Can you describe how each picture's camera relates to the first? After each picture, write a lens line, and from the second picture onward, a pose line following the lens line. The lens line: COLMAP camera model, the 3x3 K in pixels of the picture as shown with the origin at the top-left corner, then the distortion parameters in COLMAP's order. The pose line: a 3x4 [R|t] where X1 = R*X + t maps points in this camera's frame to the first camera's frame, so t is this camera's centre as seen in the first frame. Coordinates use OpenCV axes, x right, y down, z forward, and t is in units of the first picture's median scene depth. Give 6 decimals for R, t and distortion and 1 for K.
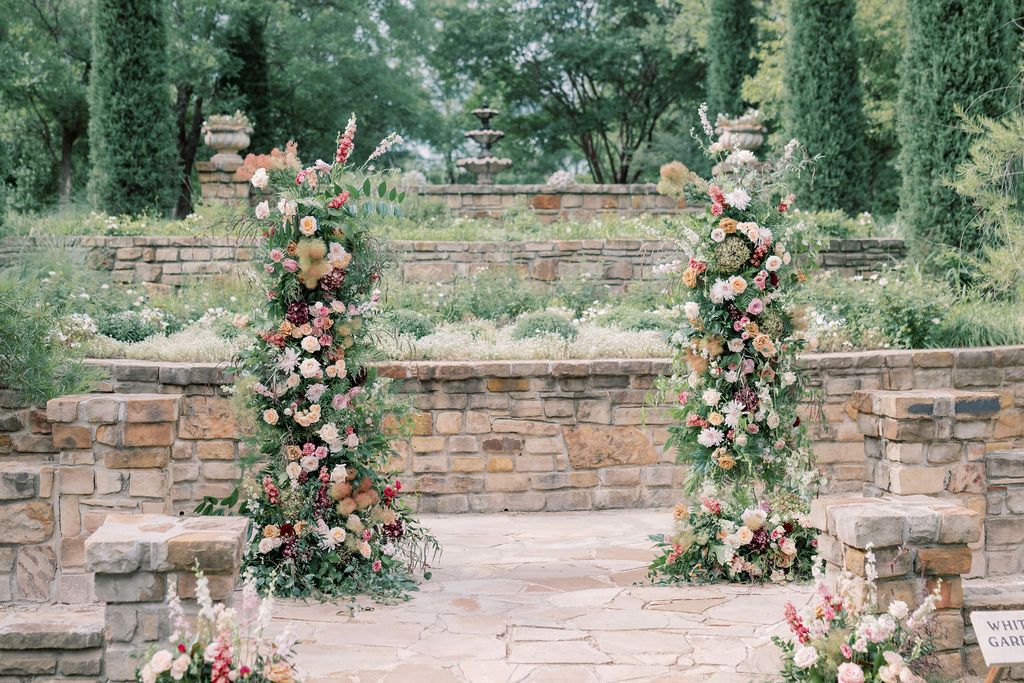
lens RADIAL K [[1477.8, 0, 451.5], [0, 1477.8, 340.3], [0, 0, 1]] dist [0.000801, 0.009662]
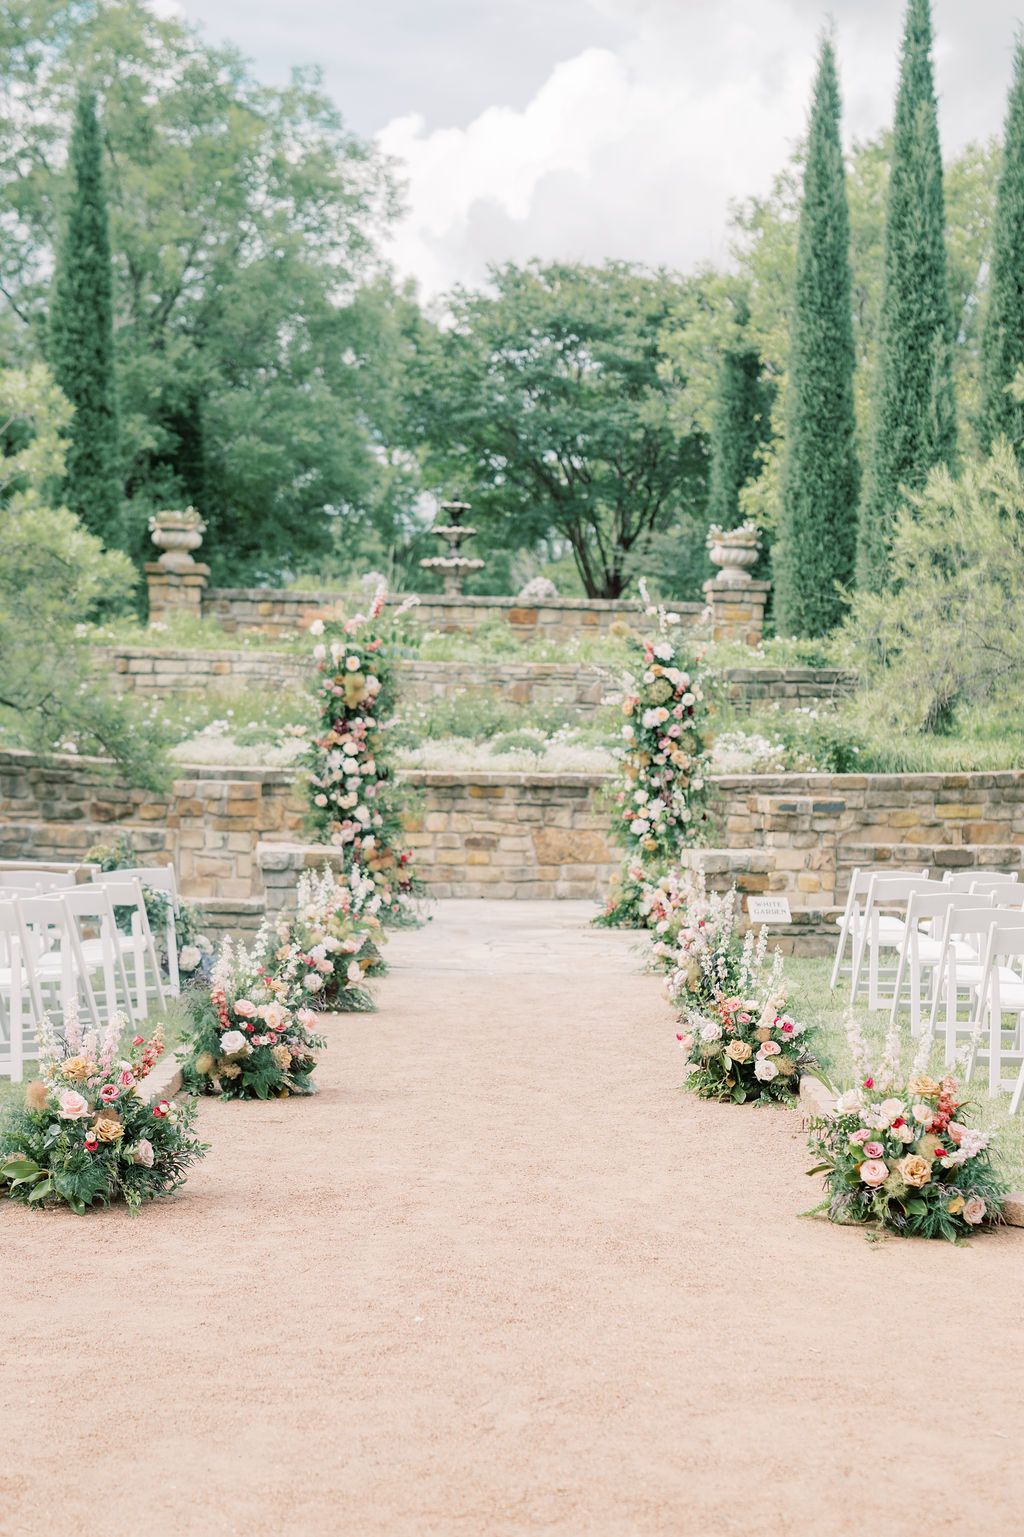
lens RADIAL K [[2191.3, 0, 512.0], [0, 2191.3, 768.5], [0, 0, 1]] dist [-0.207529, 0.005431]
pose [[0.997697, 0.026872, 0.062276, -0.051176], [-0.026524, 0.999628, -0.006414, 0.021452], [-0.062425, 0.004747, 0.998038, -0.751514]]
